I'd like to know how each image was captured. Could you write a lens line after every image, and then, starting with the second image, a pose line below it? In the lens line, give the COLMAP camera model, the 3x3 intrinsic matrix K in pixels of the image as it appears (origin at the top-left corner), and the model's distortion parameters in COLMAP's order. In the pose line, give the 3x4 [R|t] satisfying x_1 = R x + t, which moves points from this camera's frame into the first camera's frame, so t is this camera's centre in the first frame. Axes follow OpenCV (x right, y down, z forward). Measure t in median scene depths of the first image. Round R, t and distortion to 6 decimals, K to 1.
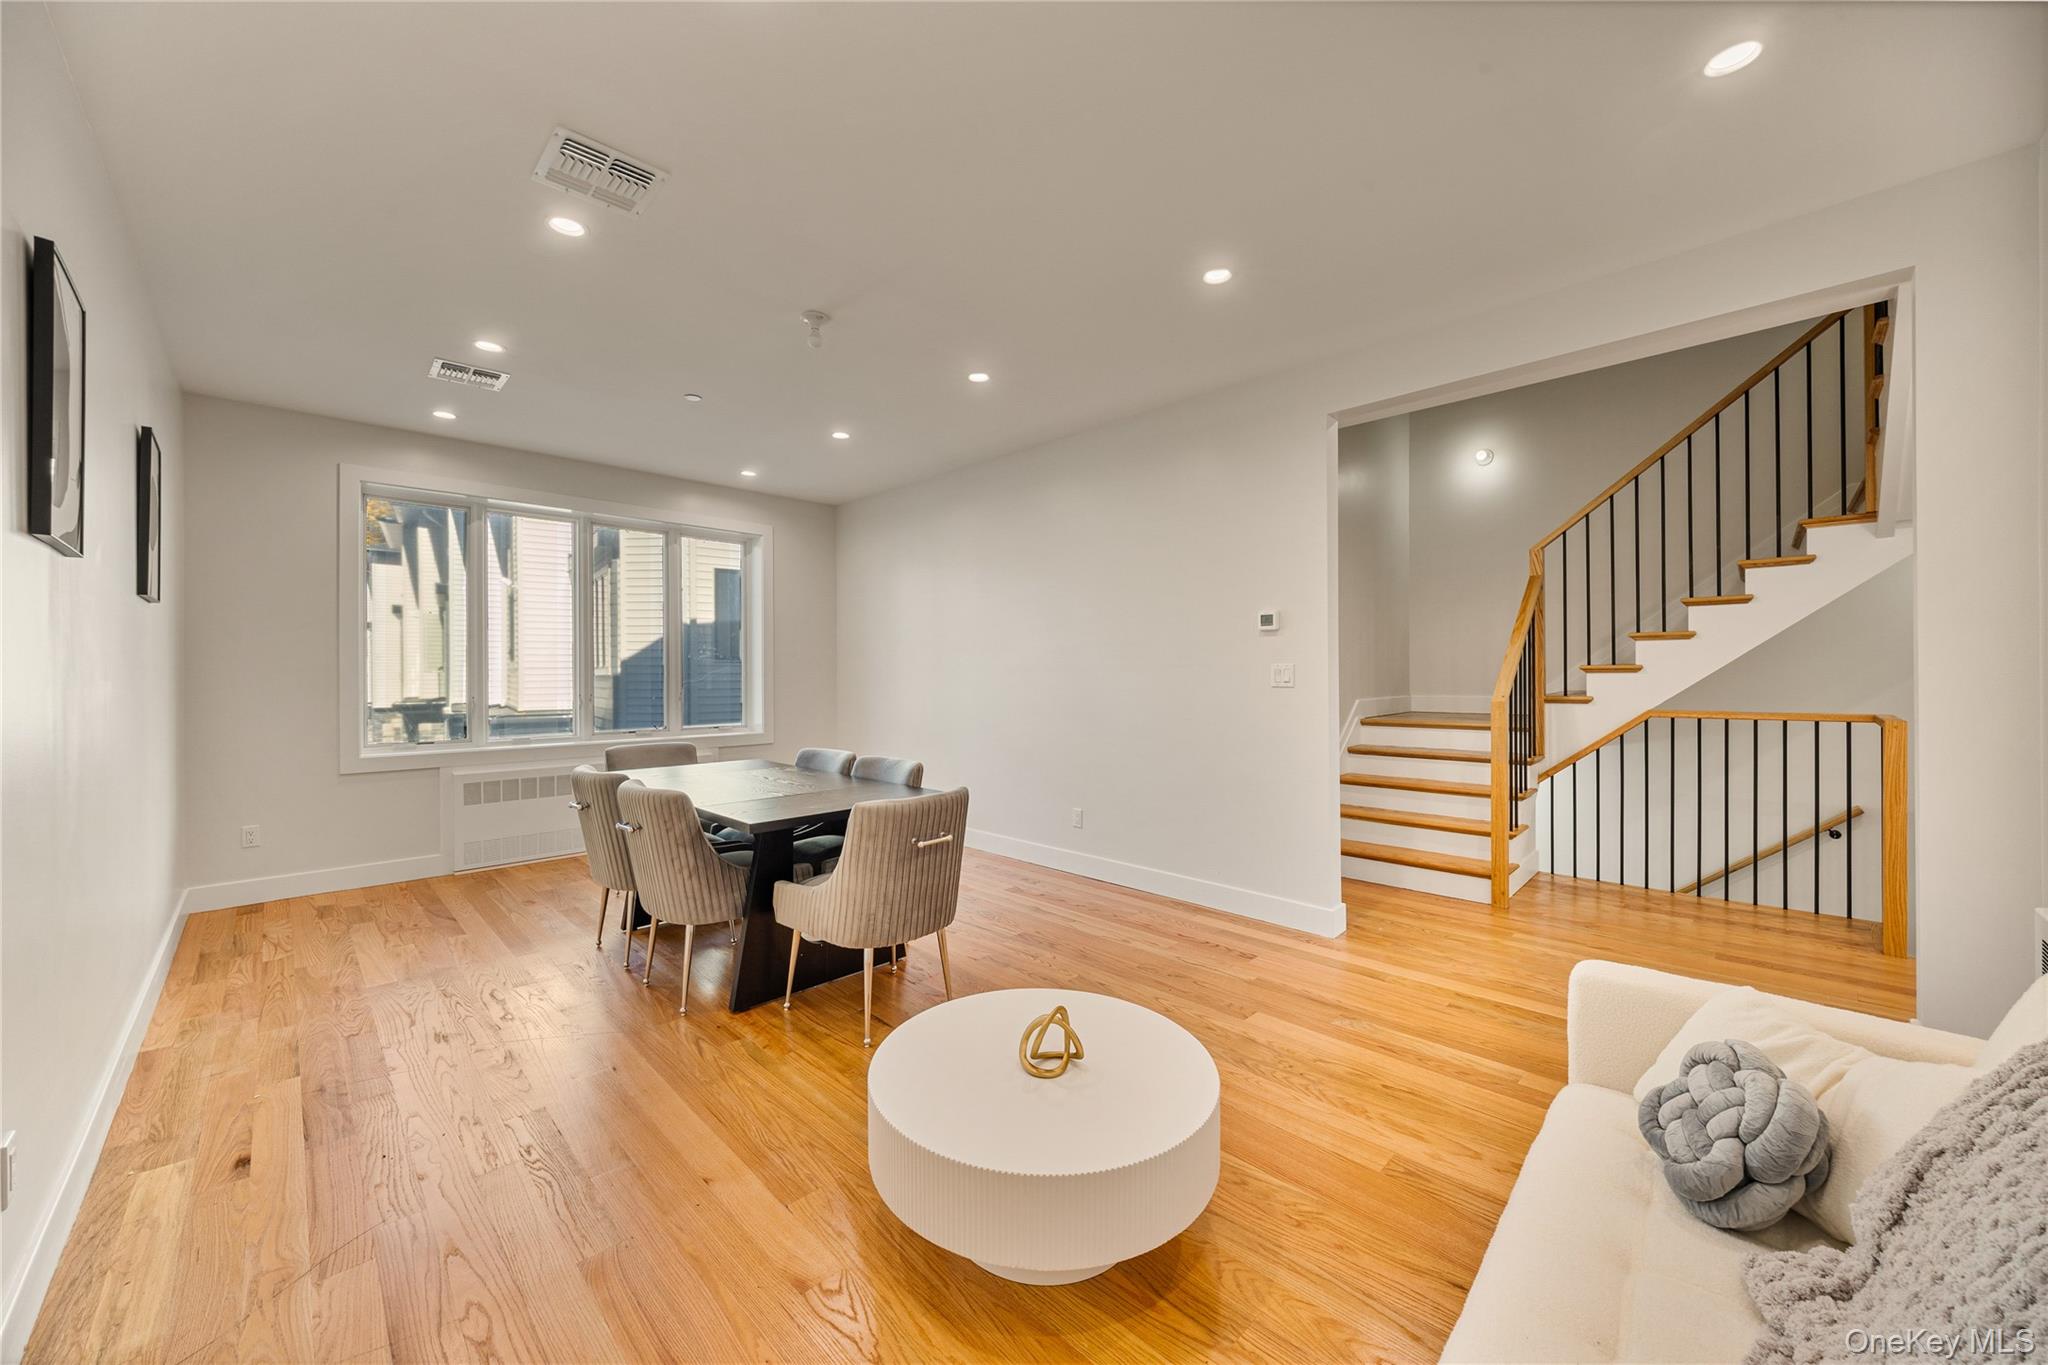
lens RADIAL K [[760.1, 0, 992.9], [0, 760.1, 675.1], [0, 0, 1]] dist [-0.003690, -0.000213]
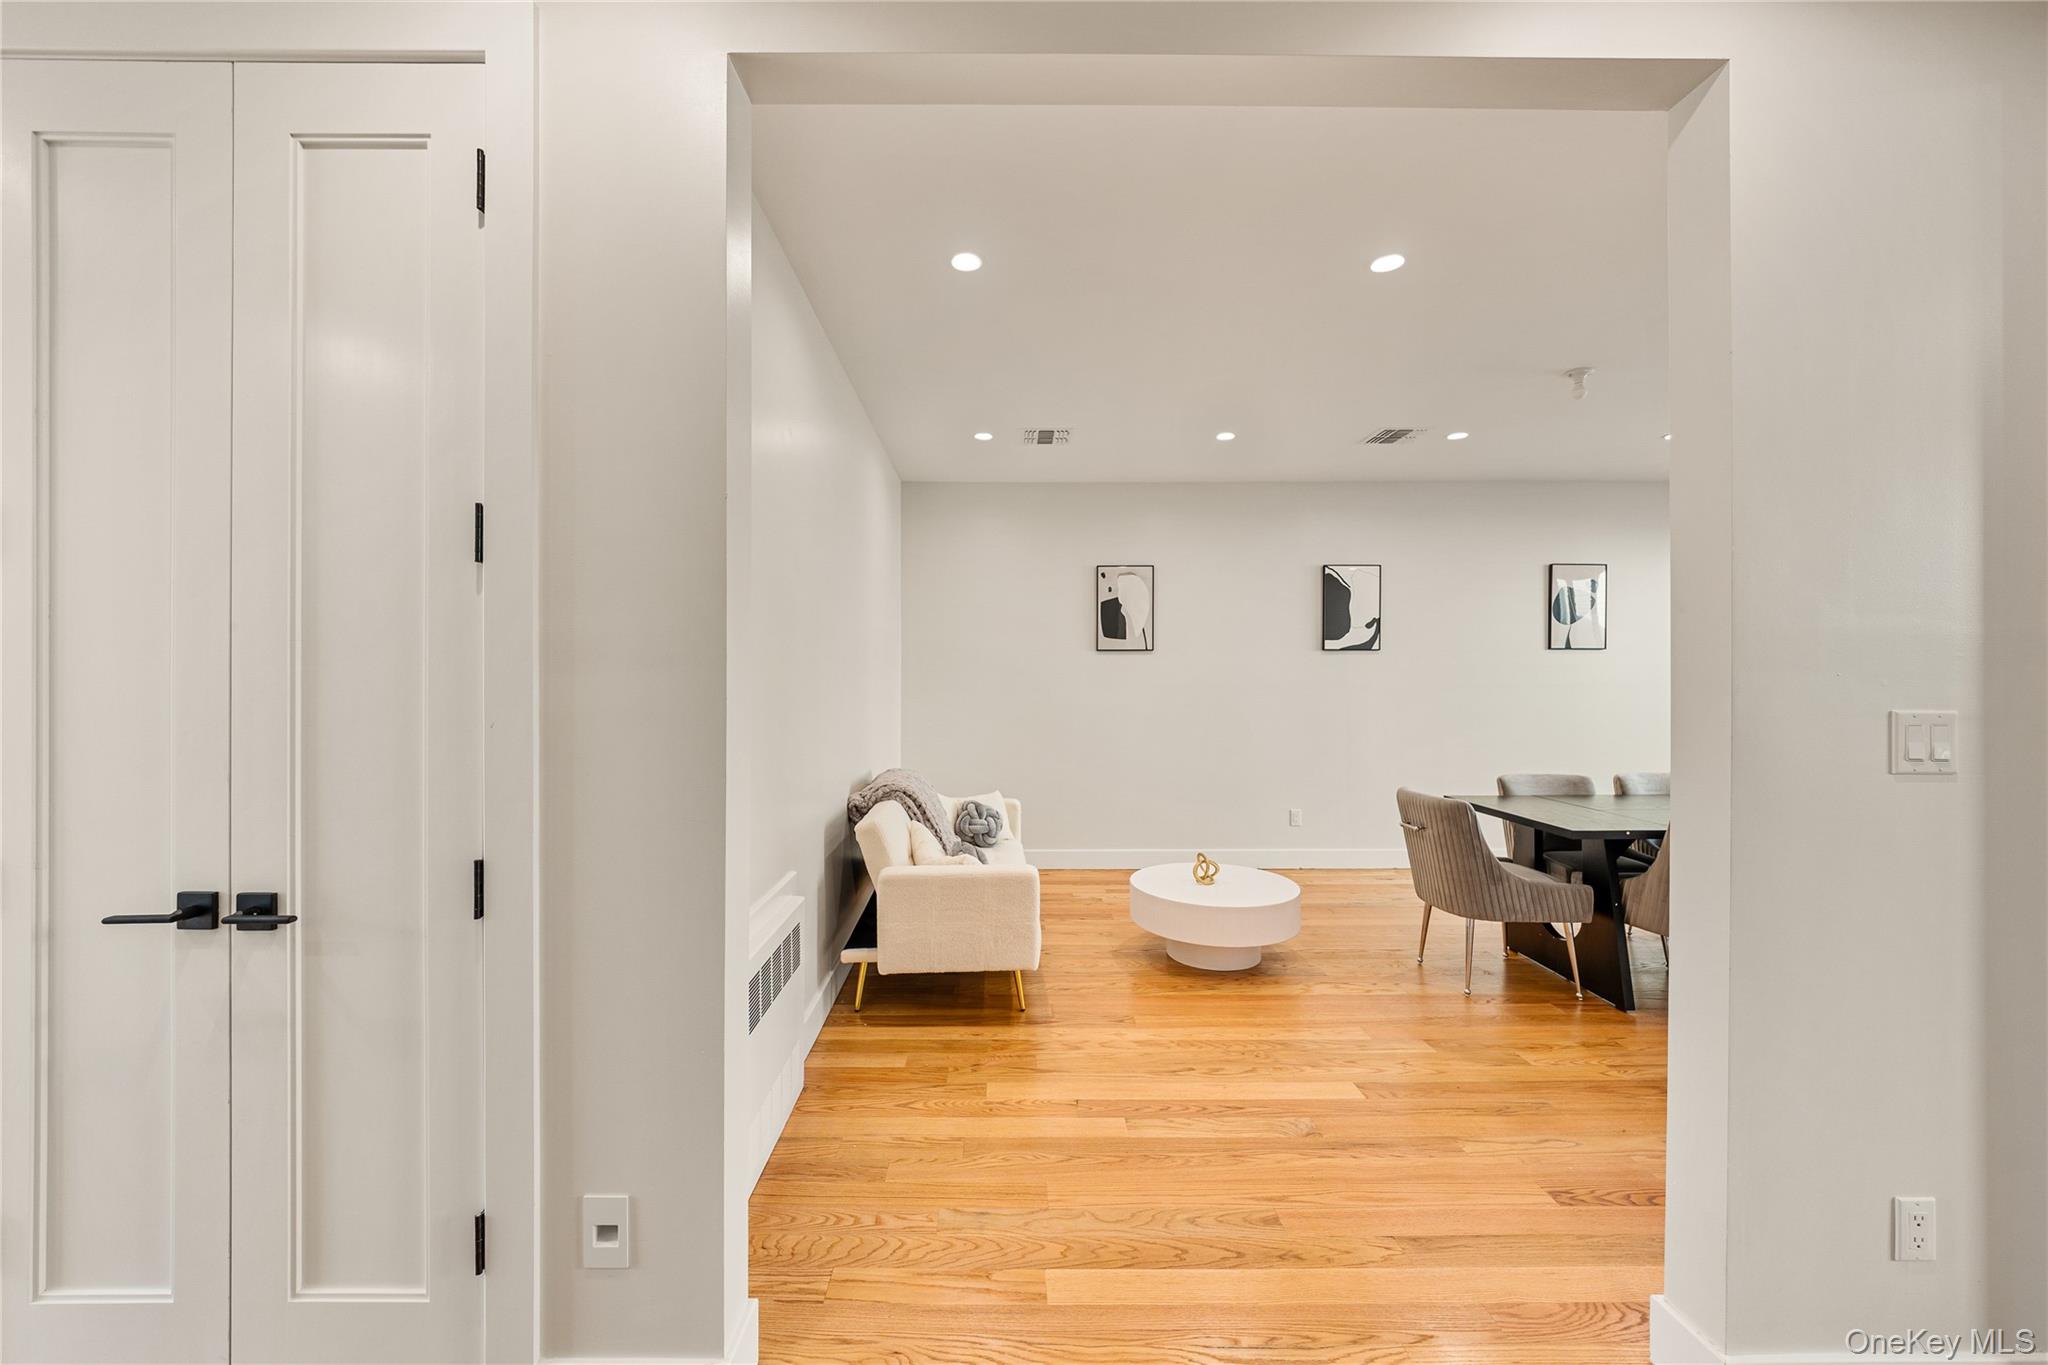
lens RADIAL K [[760.1, 0, 1018.2], [0, 760.1, 672.3], [0, 0, 1]] dist [-0.003690, -0.000213]
pose [[-0.680678, -0.001756, -0.732581, 1.130826], [0.004718, 0.999966, -0.006780, -0.034281], [0.732568, -0.008071, -0.680646, 1.174094]]
